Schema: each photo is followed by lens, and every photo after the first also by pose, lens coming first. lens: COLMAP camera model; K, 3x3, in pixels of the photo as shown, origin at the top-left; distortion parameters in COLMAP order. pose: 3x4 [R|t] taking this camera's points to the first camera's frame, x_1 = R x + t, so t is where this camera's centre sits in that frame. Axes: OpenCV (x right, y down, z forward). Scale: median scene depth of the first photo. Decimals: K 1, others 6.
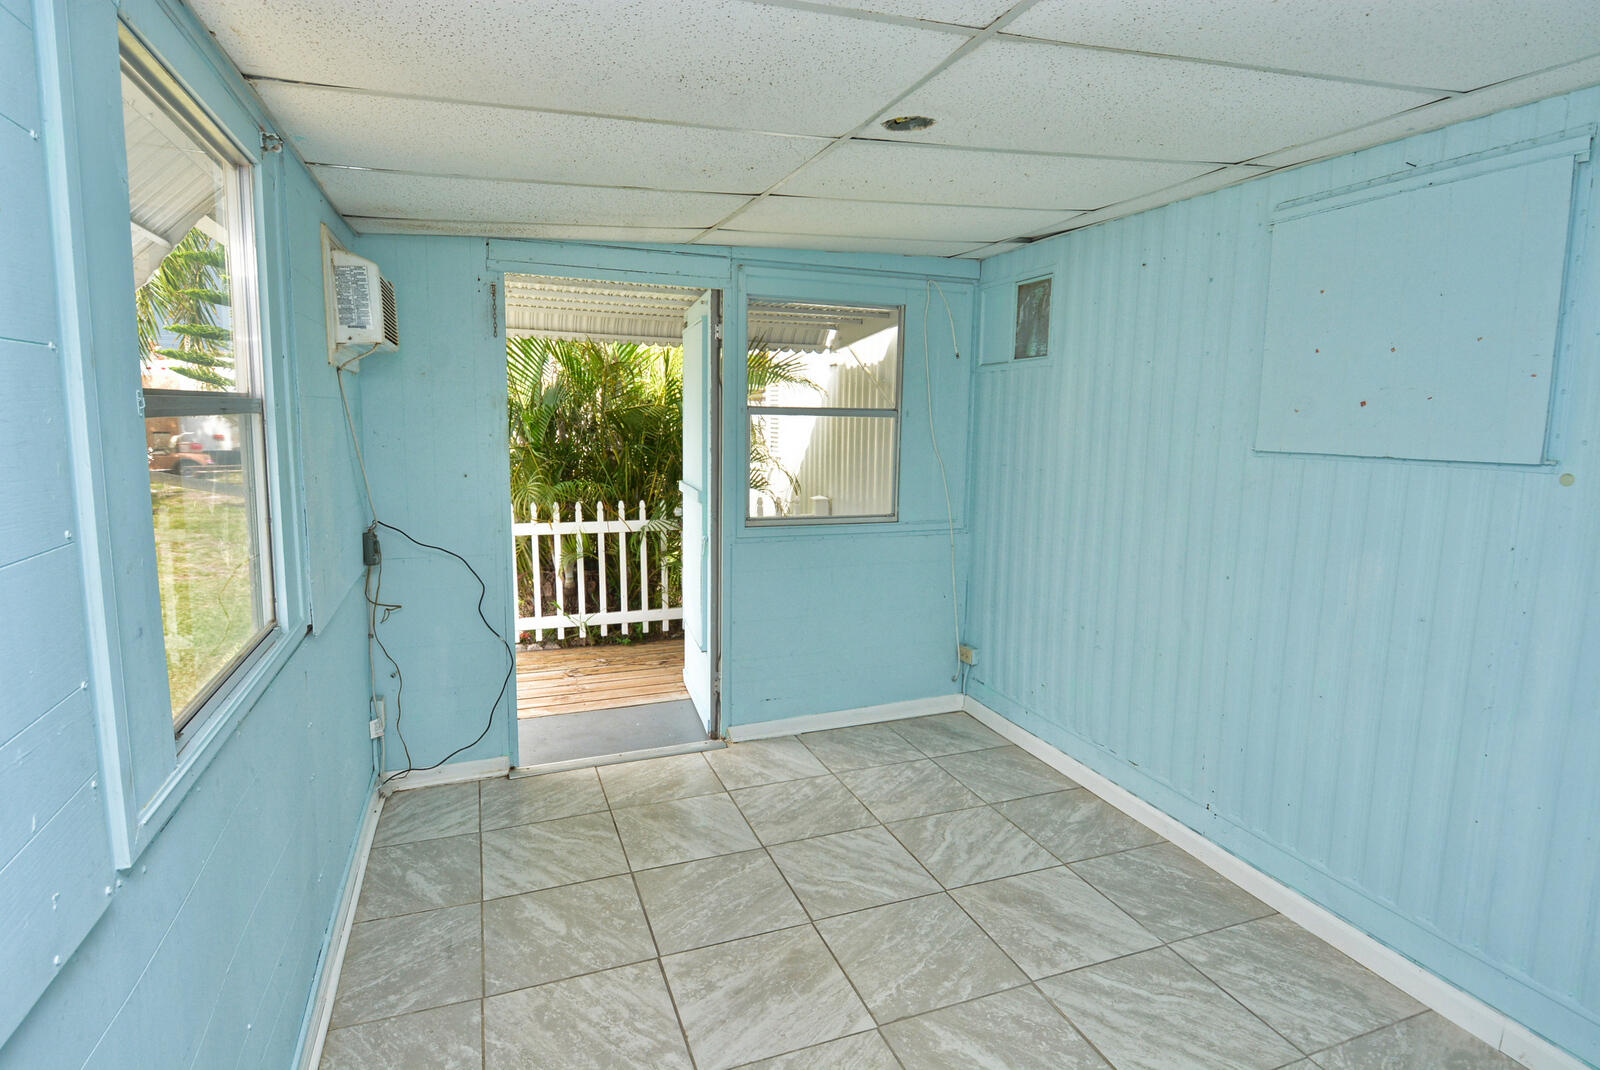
lens RADIAL K [[845.6, 0, 795.2], [0, 845.6, 524.3], [0, 0, 1]] dist [0.013117, -0.022616]
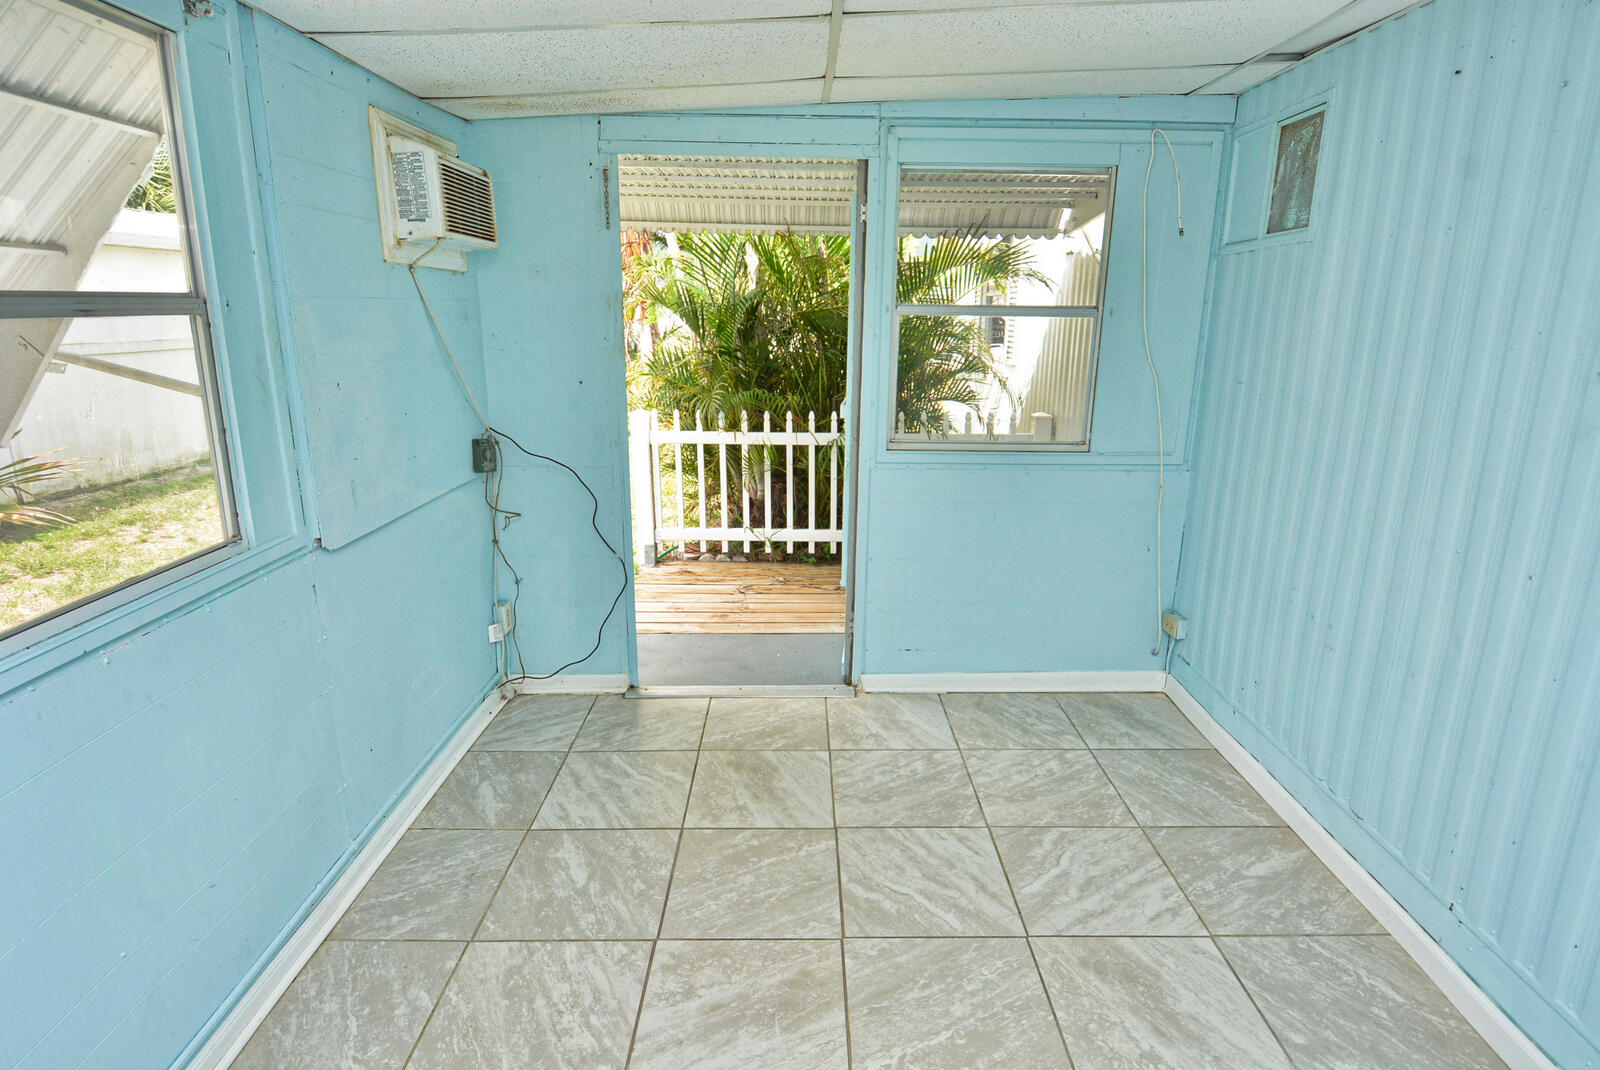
lens RADIAL K [[845.6, 0, 796.7], [0, 845.6, 526.8], [0, 0, 1]] dist [0.013117, -0.022616]
pose [[0.935398, 0.081491, -0.344078, 0.169608], [-0.041679, 0.991708, 0.121569, -0.021855], [0.351132, -0.099374, 0.931038, 0.184612]]
